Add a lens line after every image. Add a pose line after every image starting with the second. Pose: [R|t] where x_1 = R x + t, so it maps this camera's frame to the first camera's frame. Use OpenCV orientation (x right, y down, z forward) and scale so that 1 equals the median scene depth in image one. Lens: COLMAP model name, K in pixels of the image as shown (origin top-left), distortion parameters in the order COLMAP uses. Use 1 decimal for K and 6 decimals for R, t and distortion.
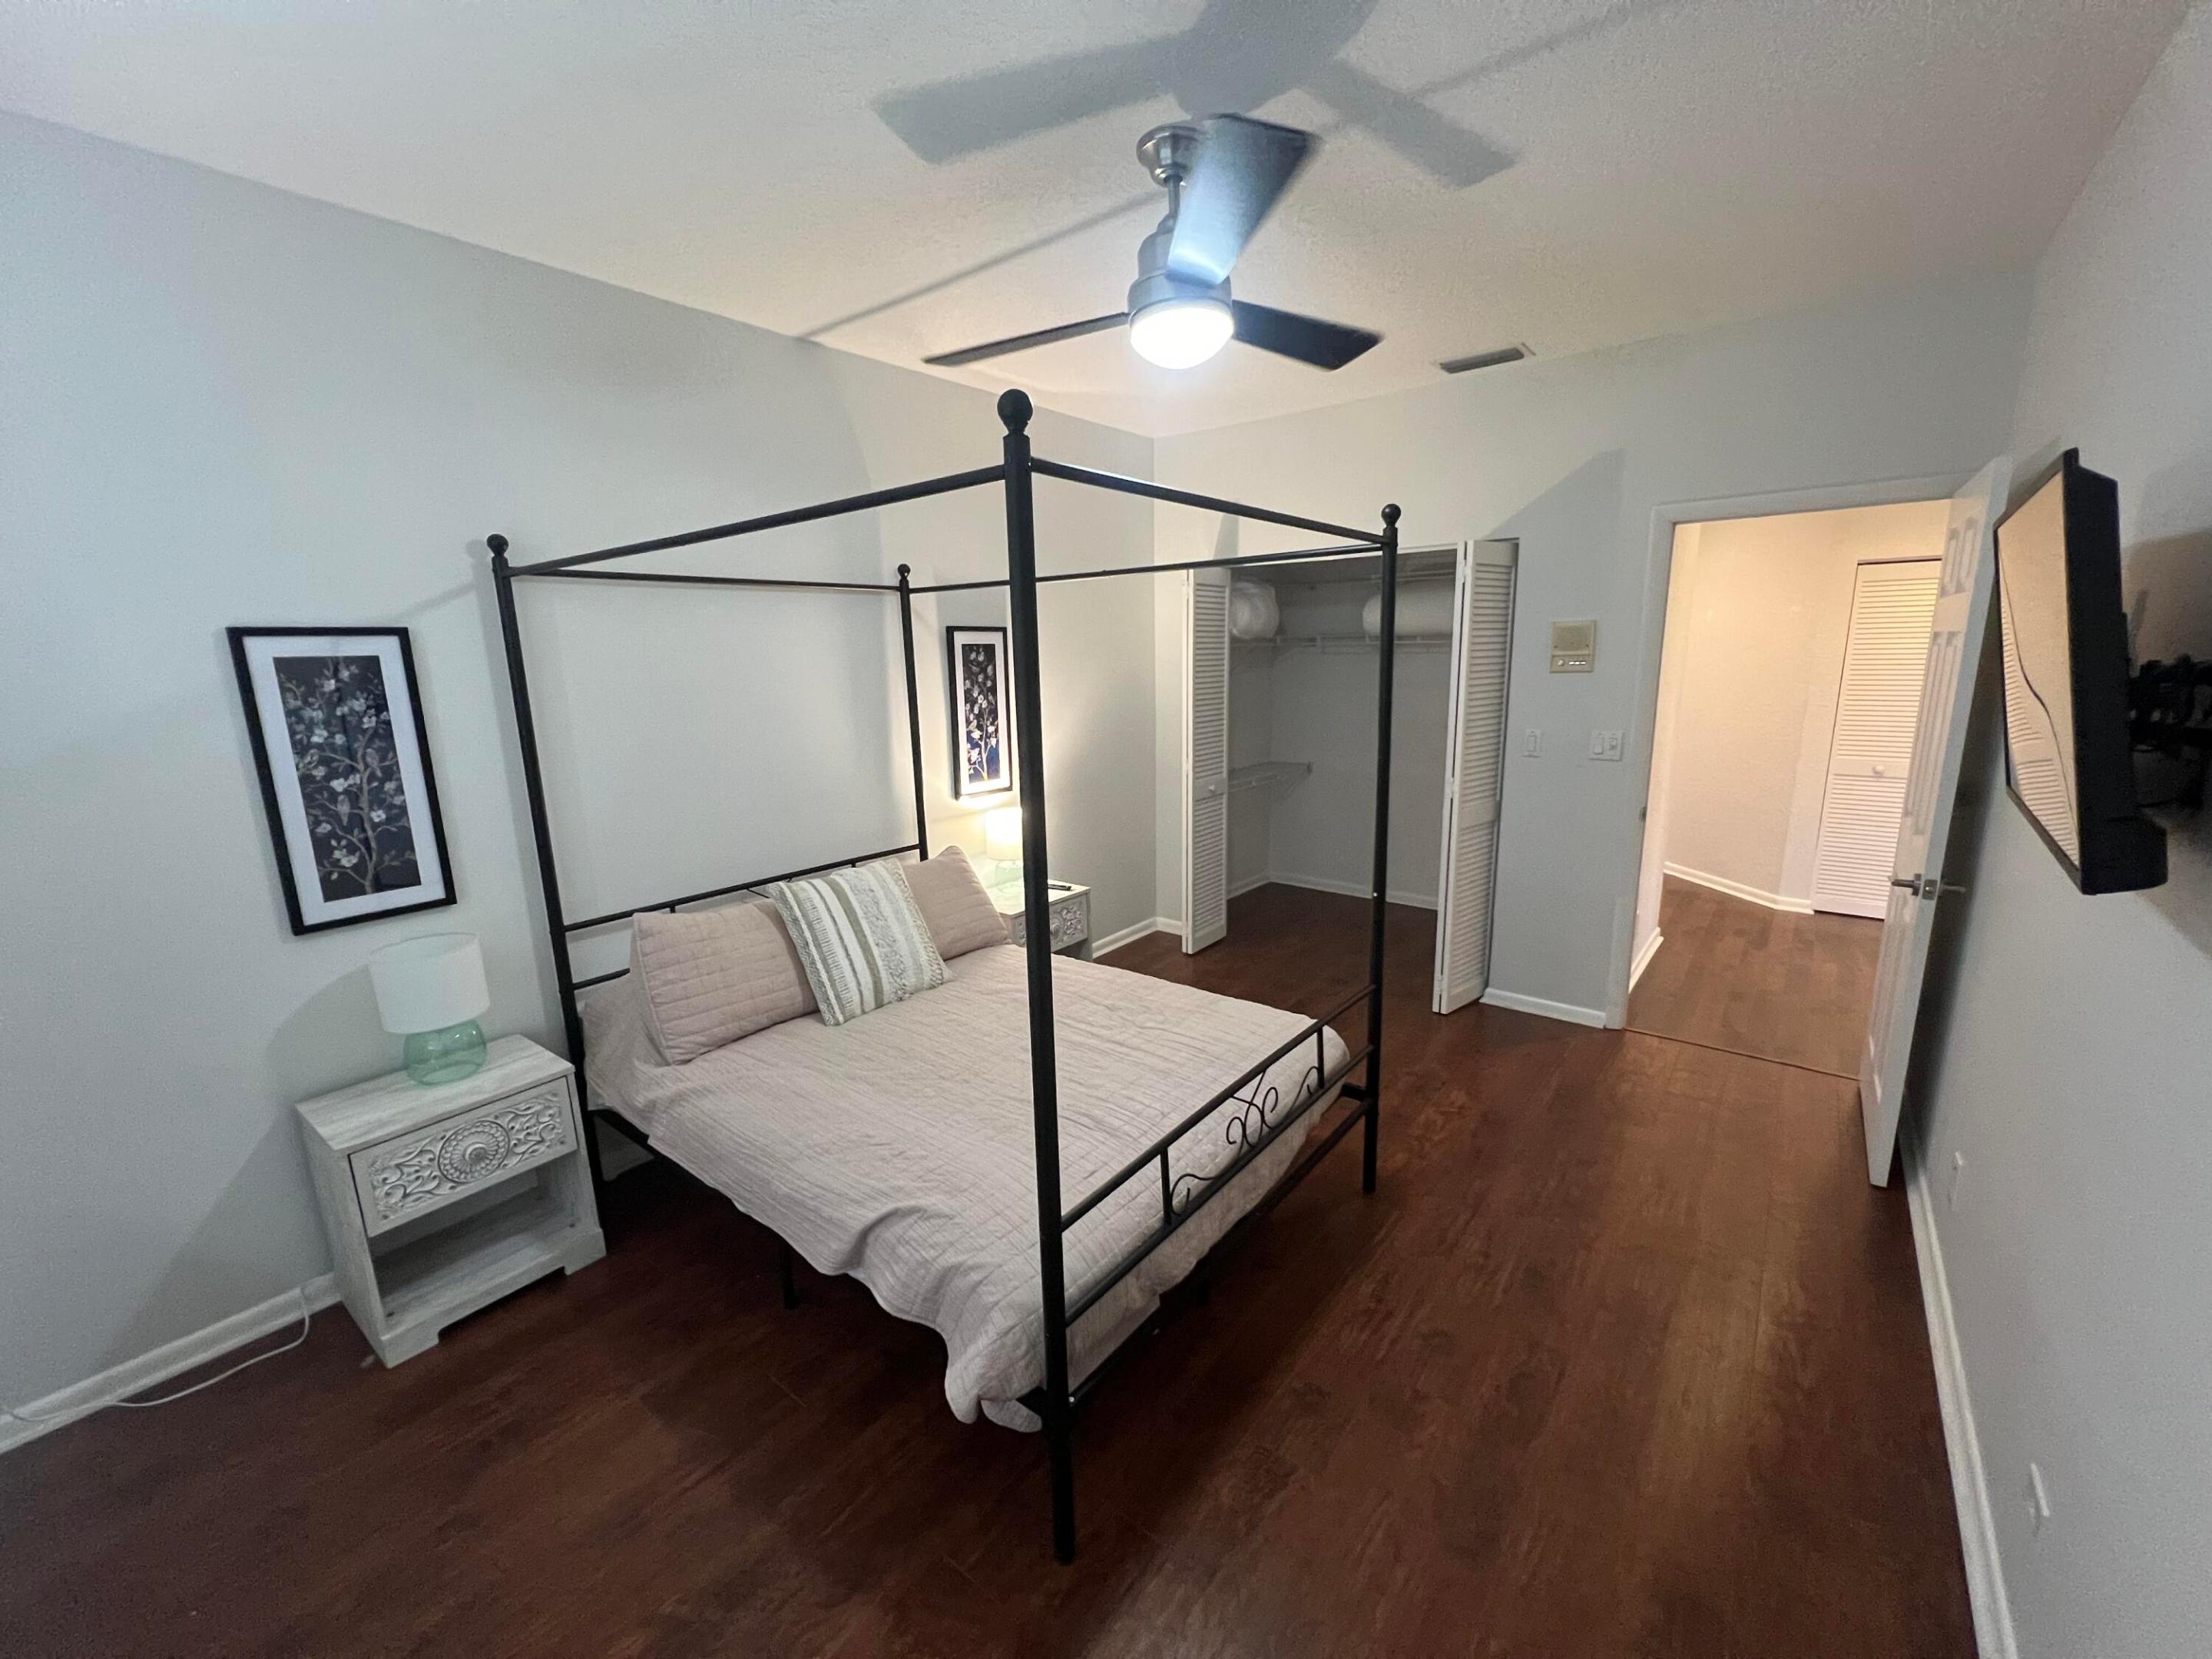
lens RADIAL K [[865.1, 0, 1106.0], [0, 865.1, 829.5], [0, 0, 1]] dist [-0.014715, -0.000249]
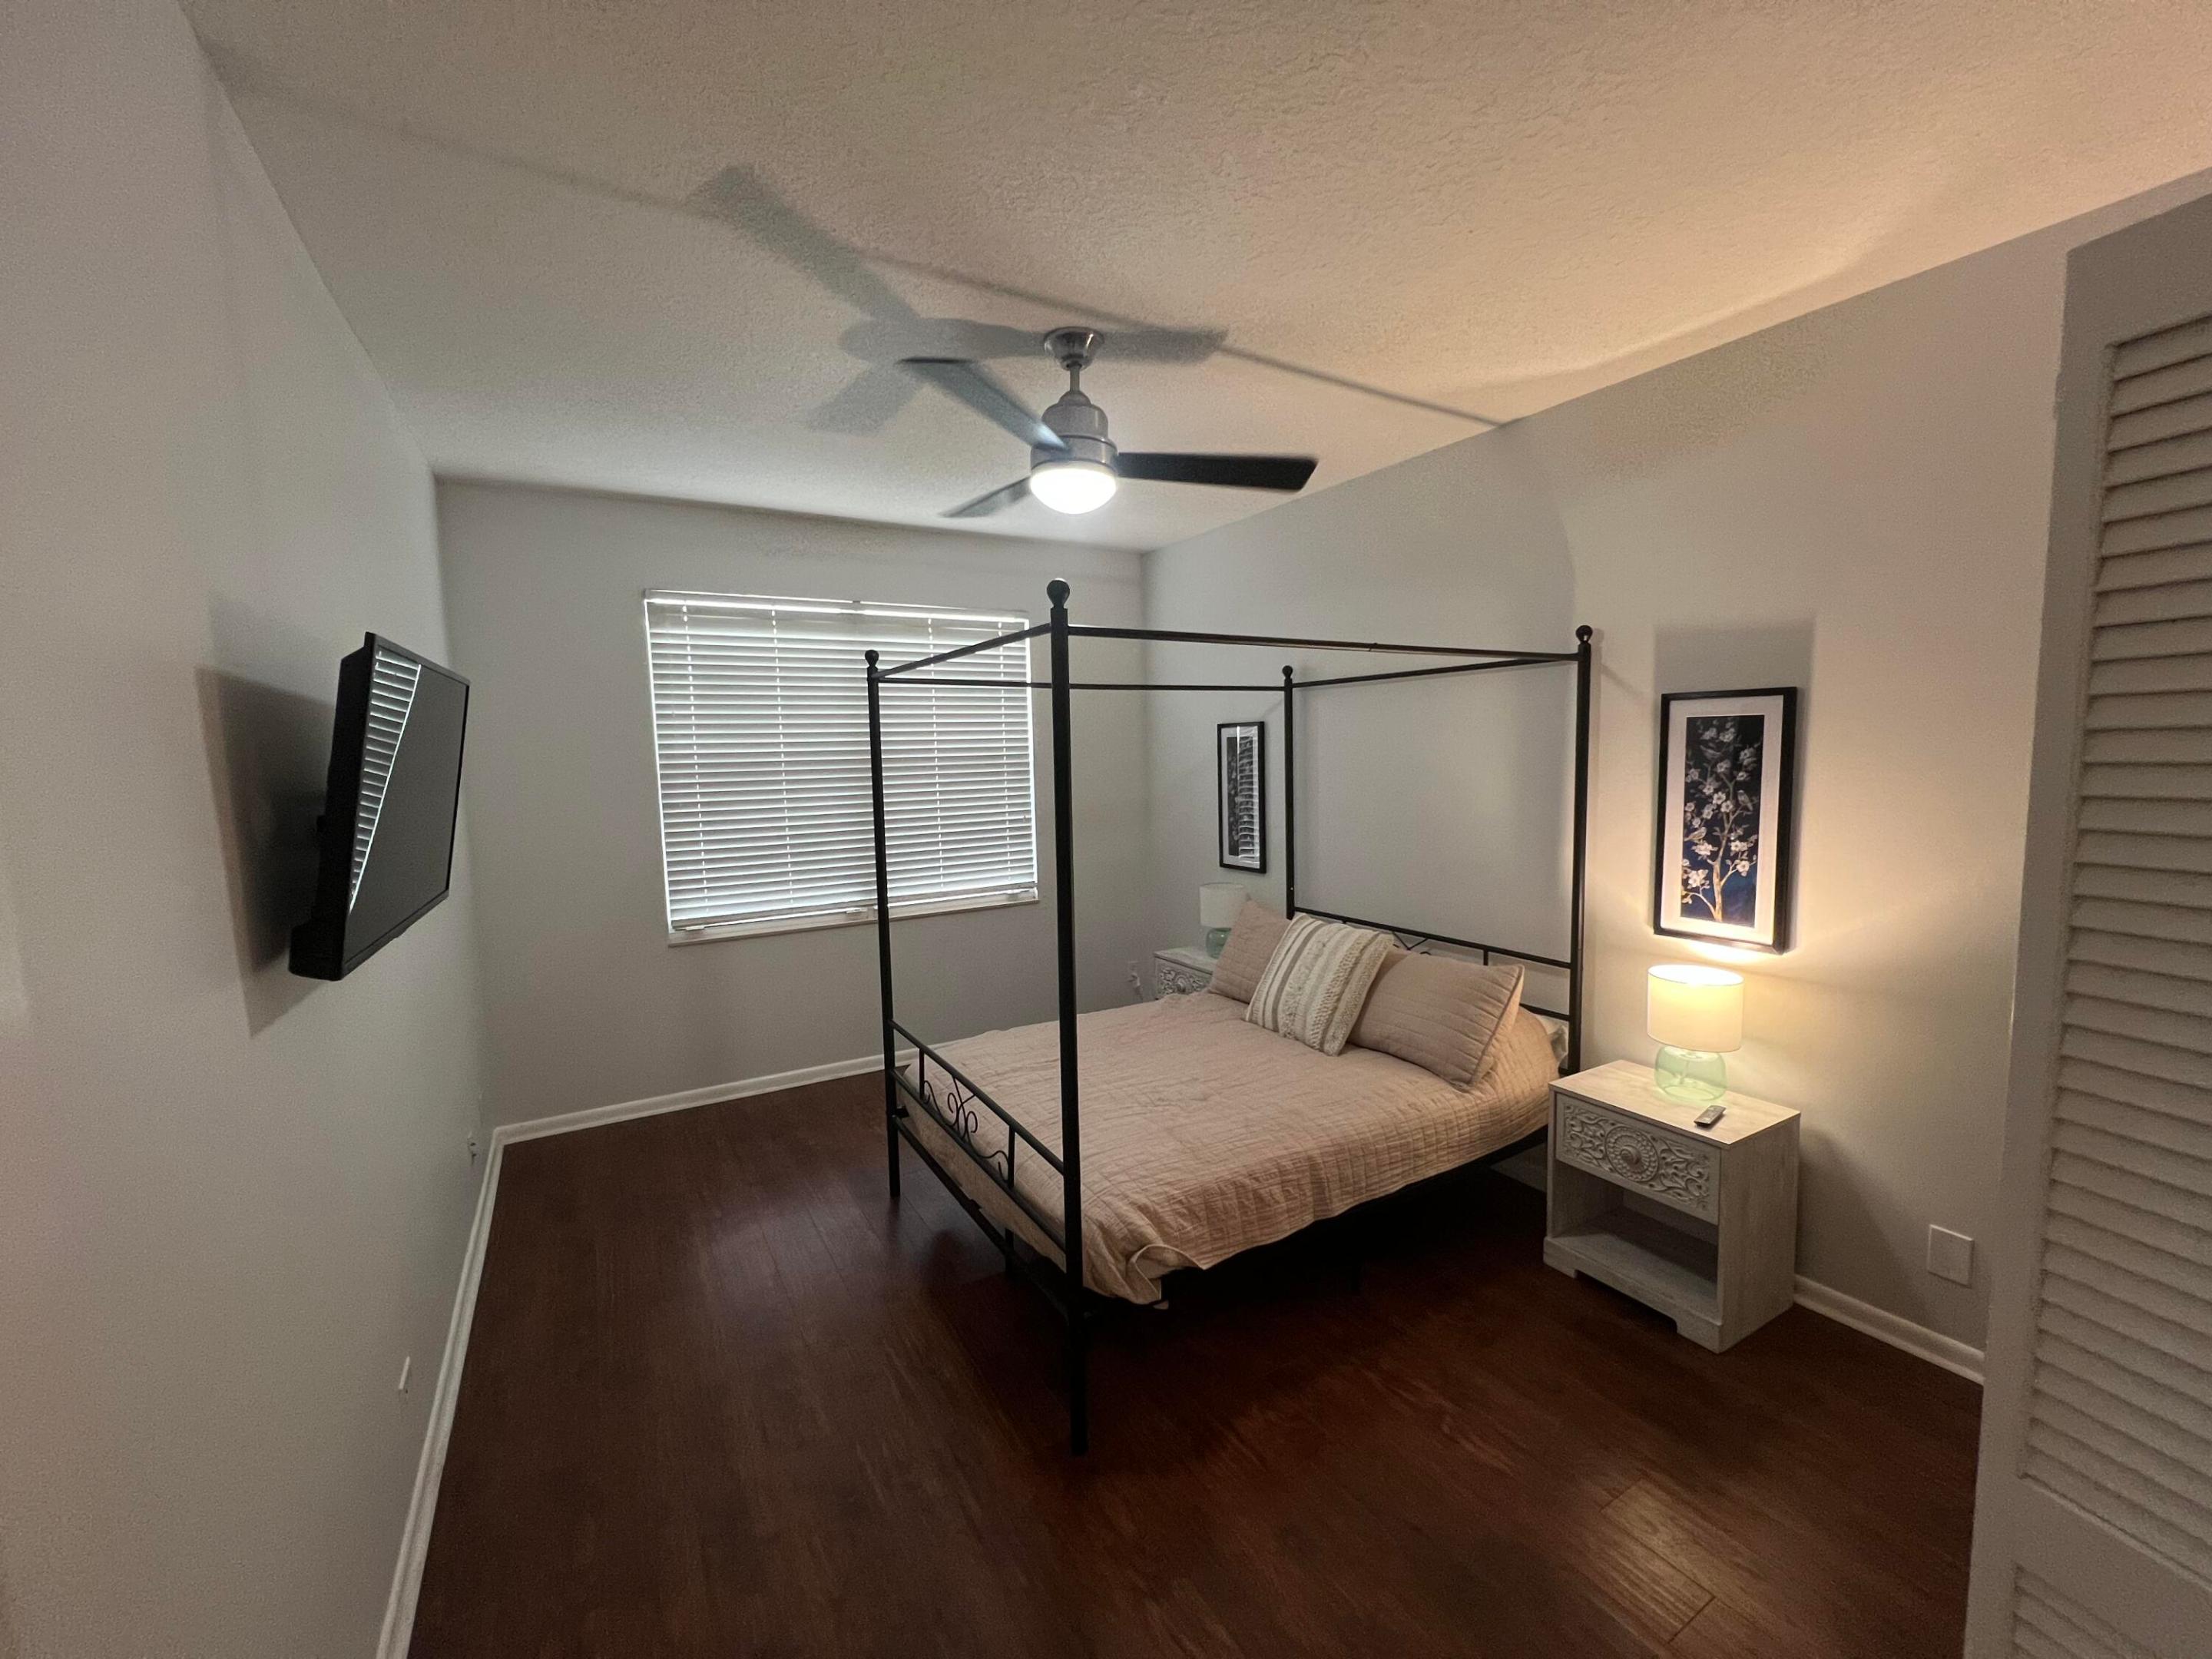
lens RADIAL K [[884.3, 0, 1106.0], [0, 884.3, 829.5], [0, 0, 1]] dist [-0.000406, -0.000303]
pose [[-0.347197, 0.122448, -0.929764, 0.656321], [-0.152236, 0.970929, 0.184718, -0.182491], [0.925353, 0.205677, -0.318463, 0.790646]]
